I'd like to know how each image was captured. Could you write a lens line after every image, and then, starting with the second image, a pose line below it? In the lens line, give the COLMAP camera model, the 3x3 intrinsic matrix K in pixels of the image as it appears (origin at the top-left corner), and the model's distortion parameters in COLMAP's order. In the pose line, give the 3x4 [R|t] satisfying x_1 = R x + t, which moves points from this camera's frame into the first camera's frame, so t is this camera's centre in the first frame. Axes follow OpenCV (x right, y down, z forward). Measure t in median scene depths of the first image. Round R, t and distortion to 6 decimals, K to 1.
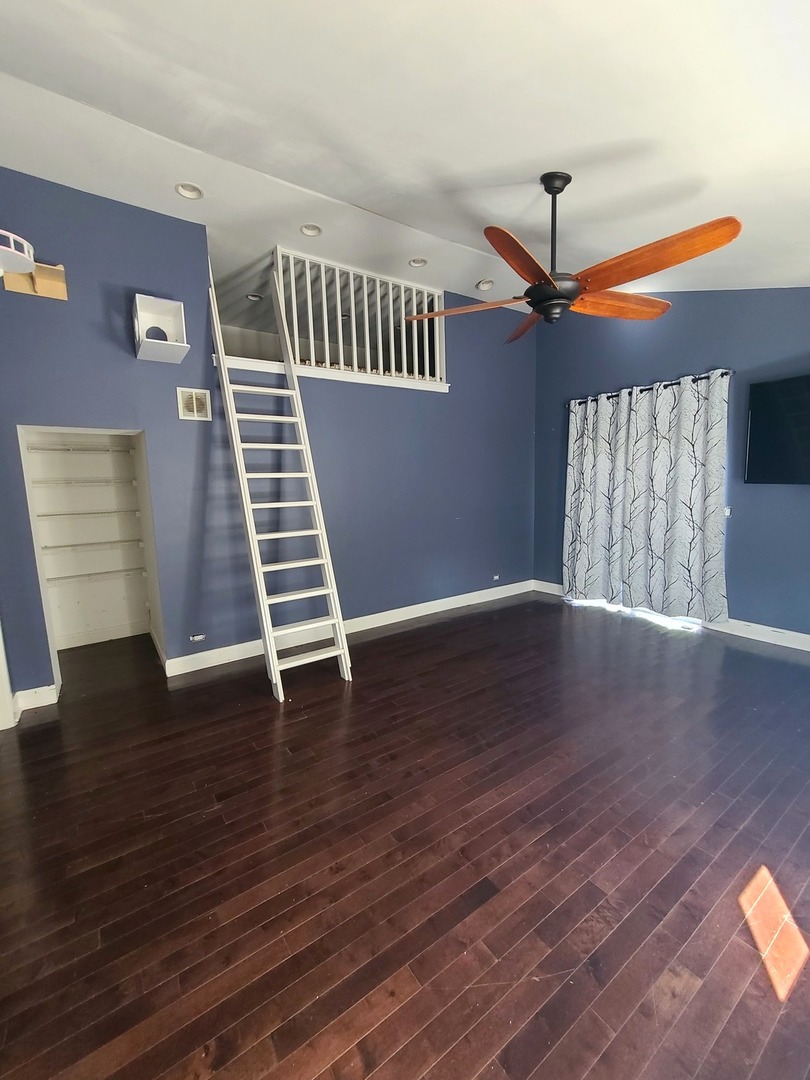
lens RADIAL K [[440.9, 0, 401.2], [0, 440.9, 539.9], [0, 0, 1]] dist [-0.004182, 0.000146]
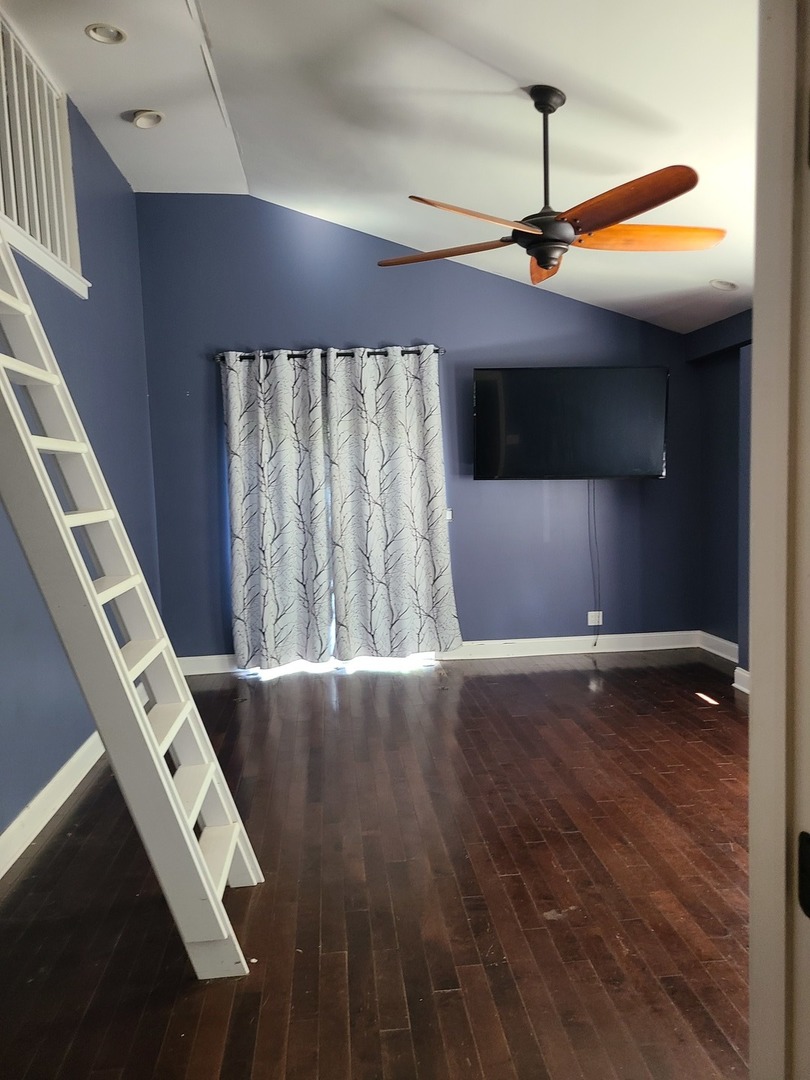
lens RADIAL K [[800.4, 0, 404.2], [0, 800.4, 541.7], [0, 0, 1]] dist [0.005159, -0.004444]
pose [[0.485300, -0.052006, 0.872800, -0.573517], [0.129806, 0.991453, -0.013099, -0.003679], [-0.864659, 0.119651, 0.487902, 0.307531]]
